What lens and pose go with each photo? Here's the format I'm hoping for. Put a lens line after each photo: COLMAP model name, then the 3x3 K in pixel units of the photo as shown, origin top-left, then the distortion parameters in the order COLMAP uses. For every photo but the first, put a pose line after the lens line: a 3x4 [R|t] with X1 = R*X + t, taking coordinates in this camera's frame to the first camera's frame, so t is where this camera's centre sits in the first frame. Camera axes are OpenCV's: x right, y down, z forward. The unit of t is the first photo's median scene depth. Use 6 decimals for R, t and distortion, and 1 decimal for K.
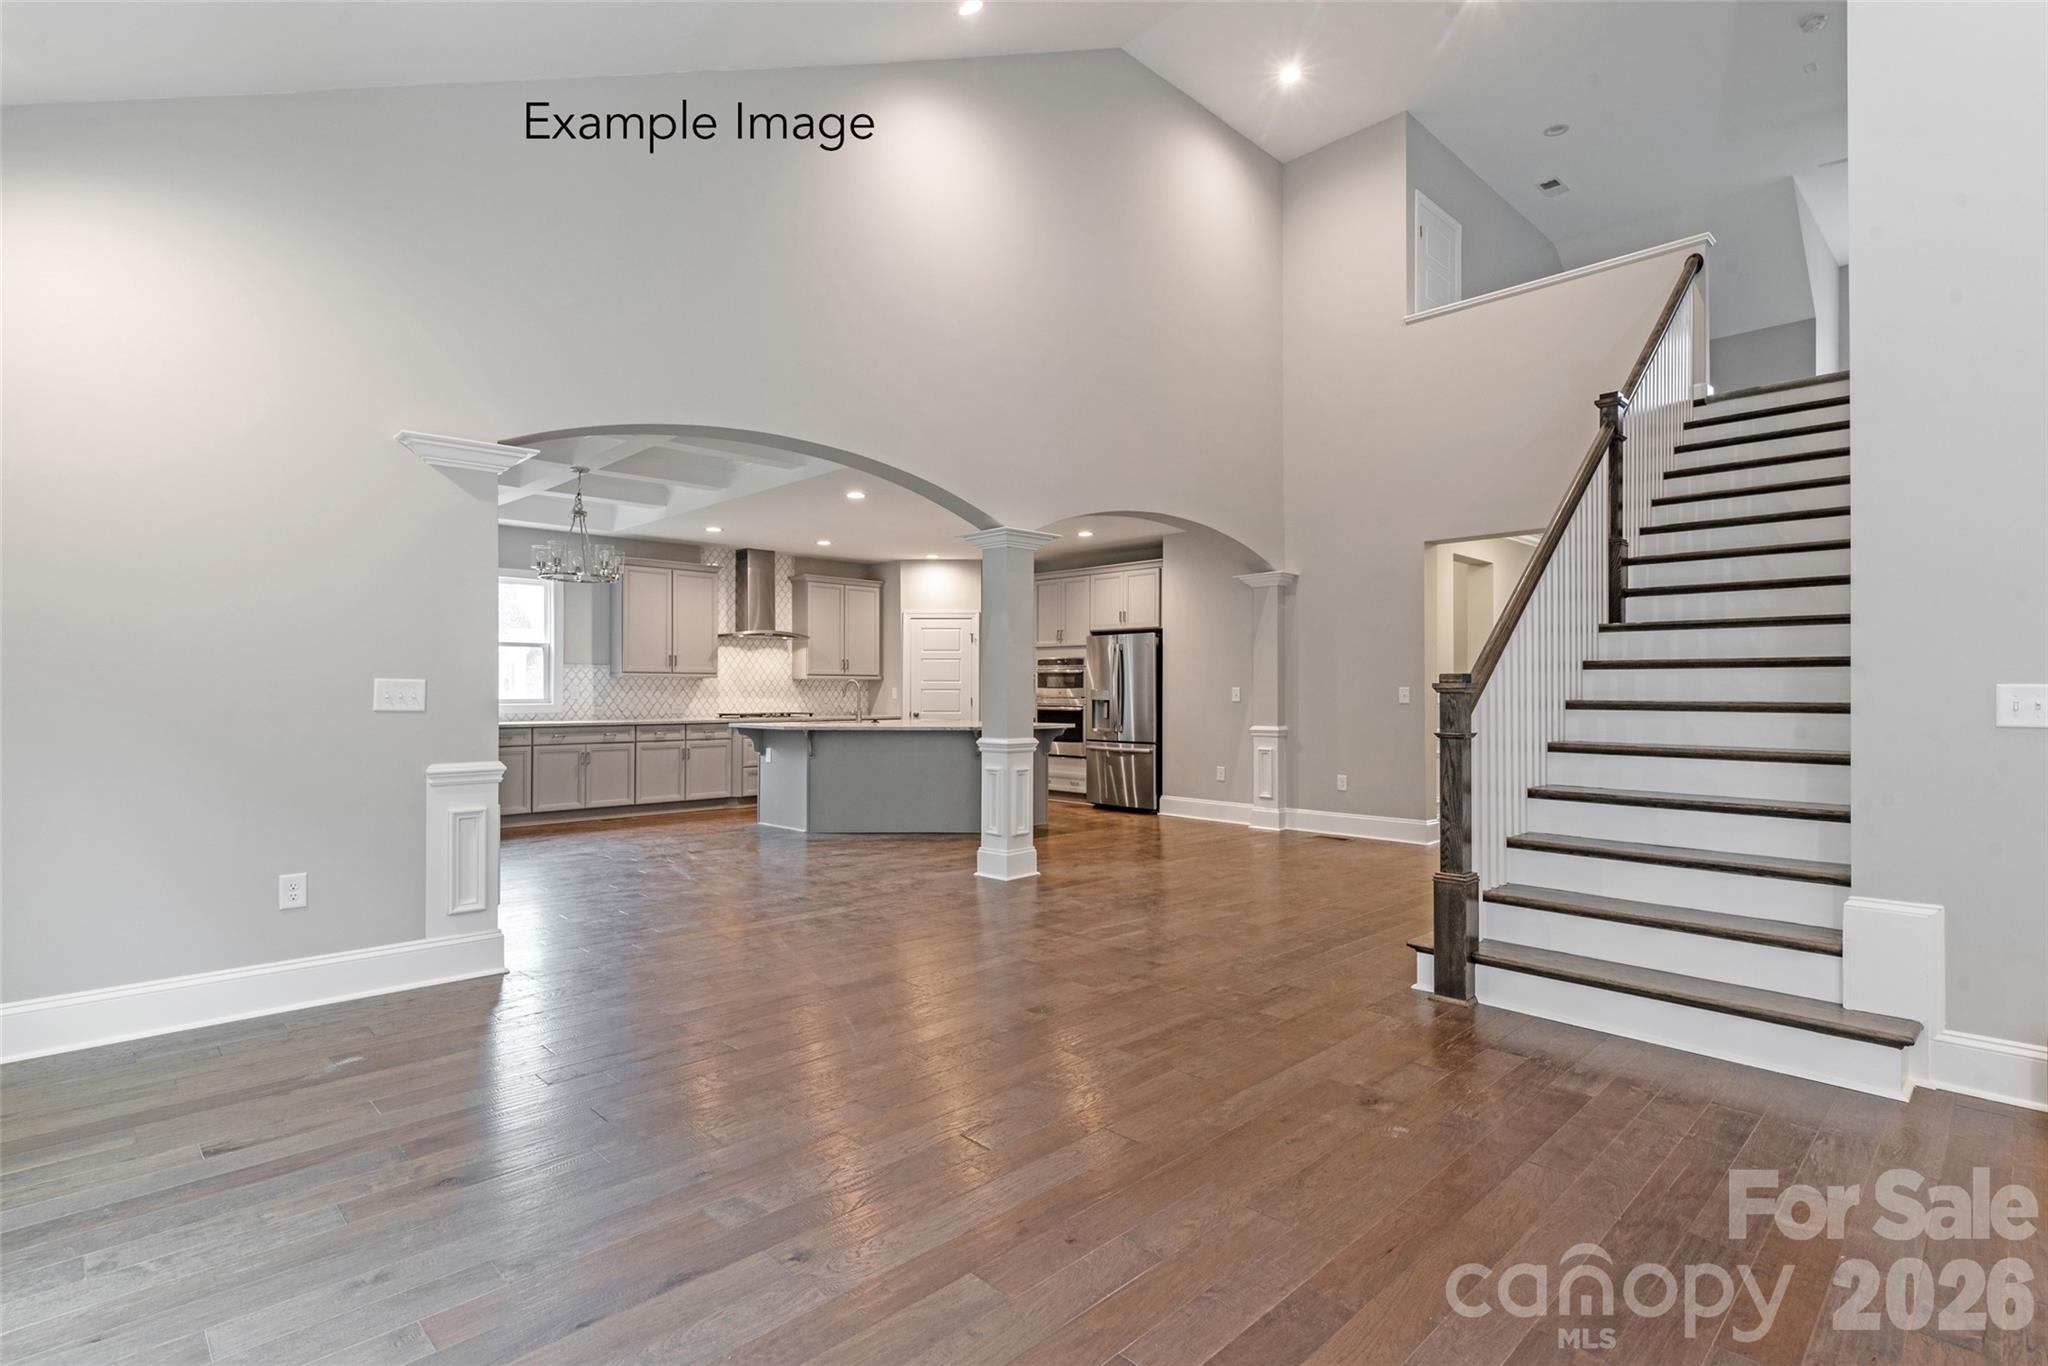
lens RADIAL K [[998.1, 0, 1024.1], [0, 998.1, 687.7], [0, 0, 1]] dist [0.000617, 0.000154]
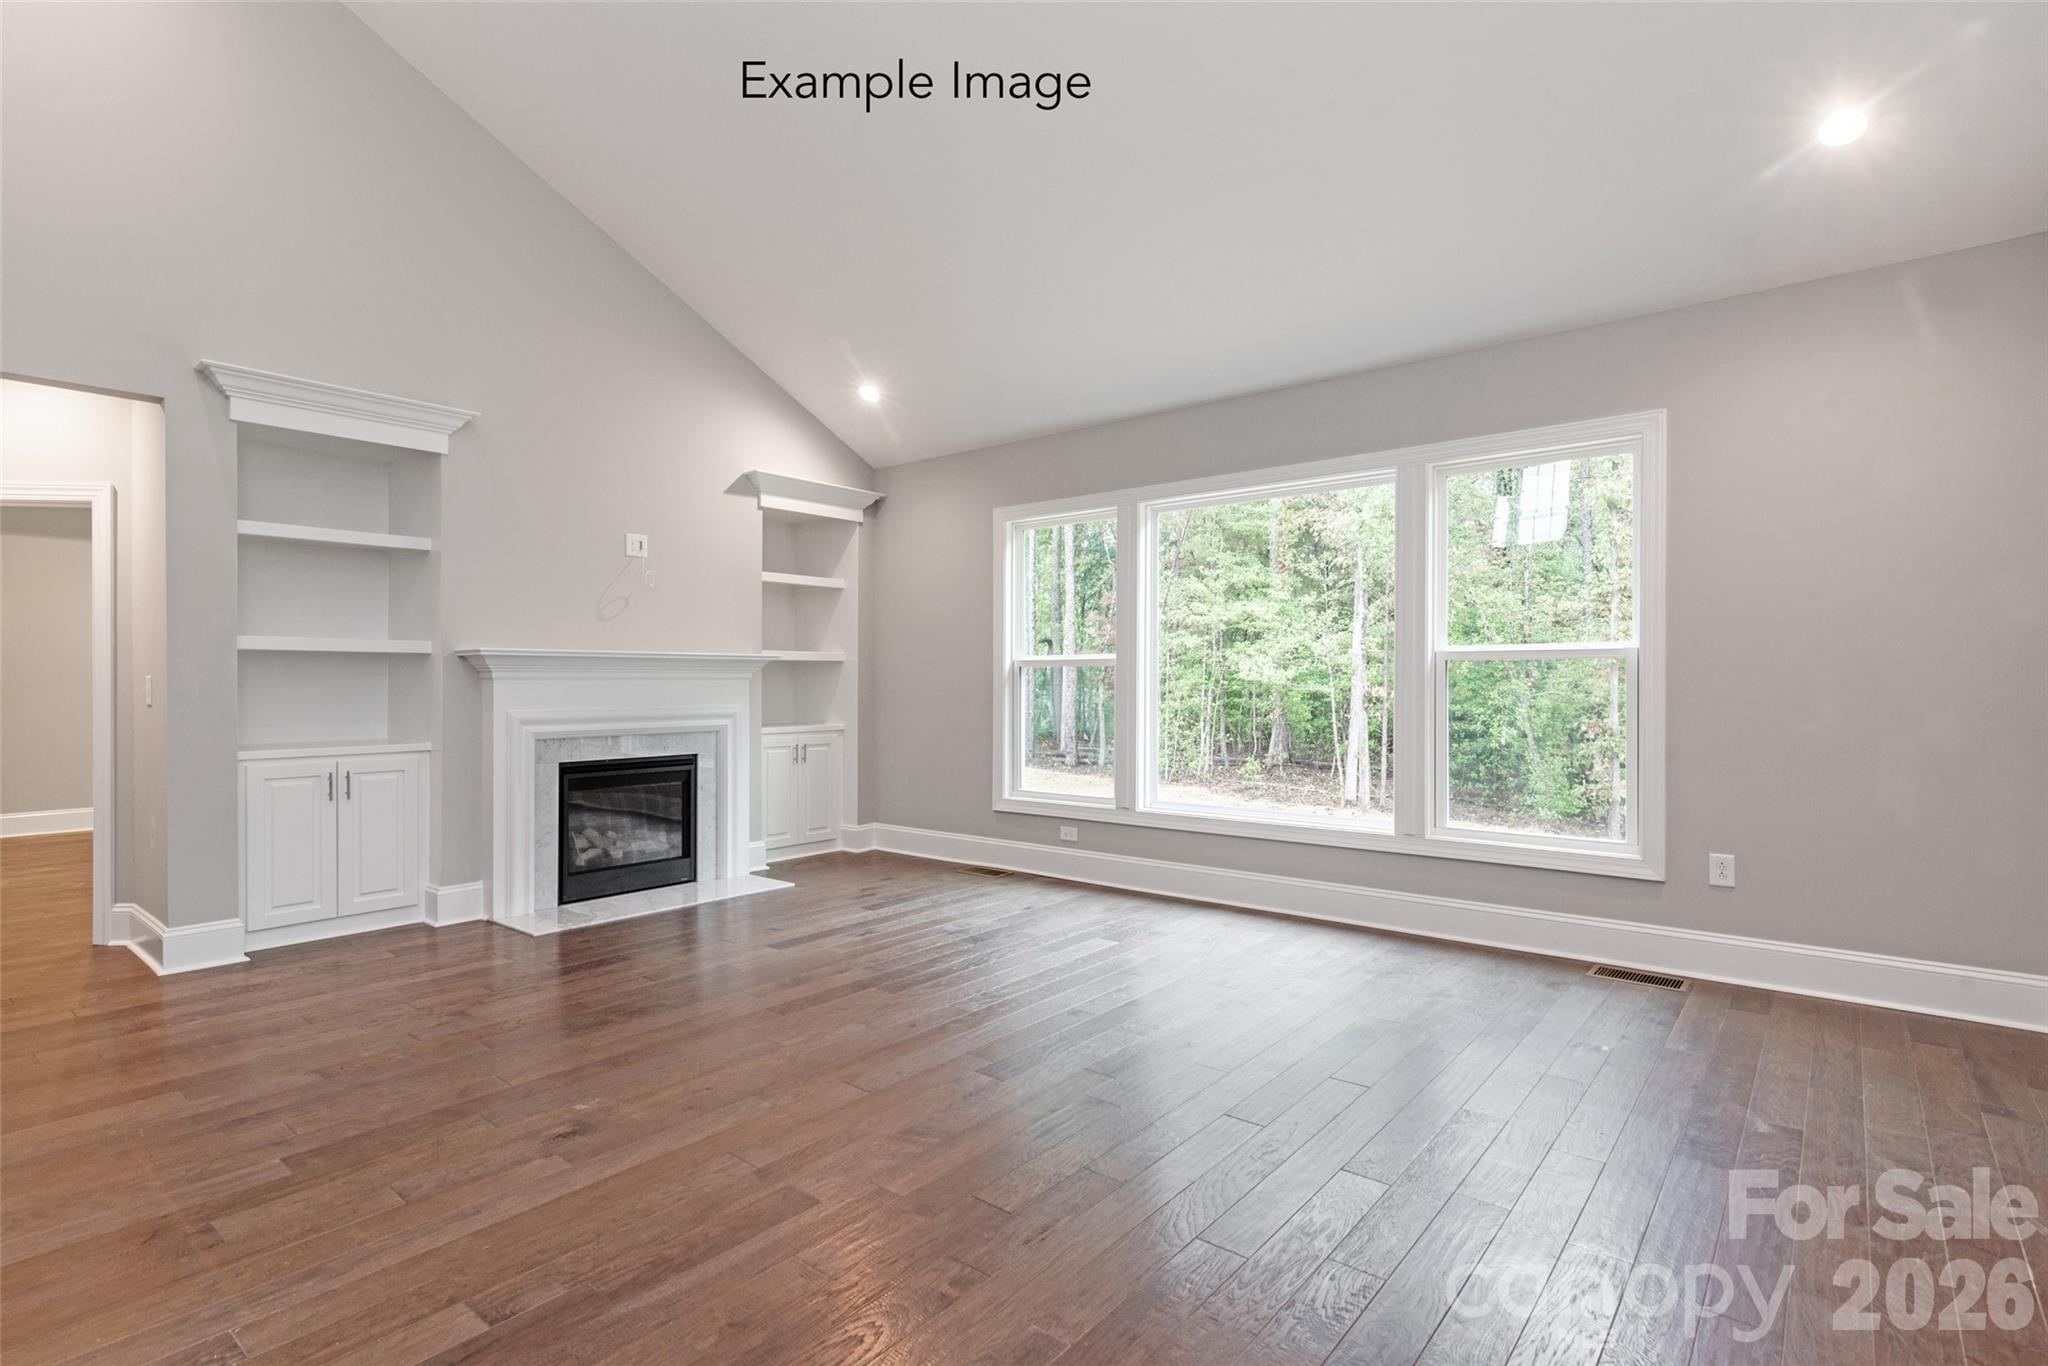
lens RADIAL K [[998.1, 0, 1021.4], [0, 998.1, 683.9], [0, 0, 1]] dist [0.000617, 0.000154]
pose [[-0.994355, 0.016932, -0.104748, 0.022563], [0.017212, 0.999850, -0.001770, 0.014625], [0.104702, -0.003563, -0.994497, 1.858180]]
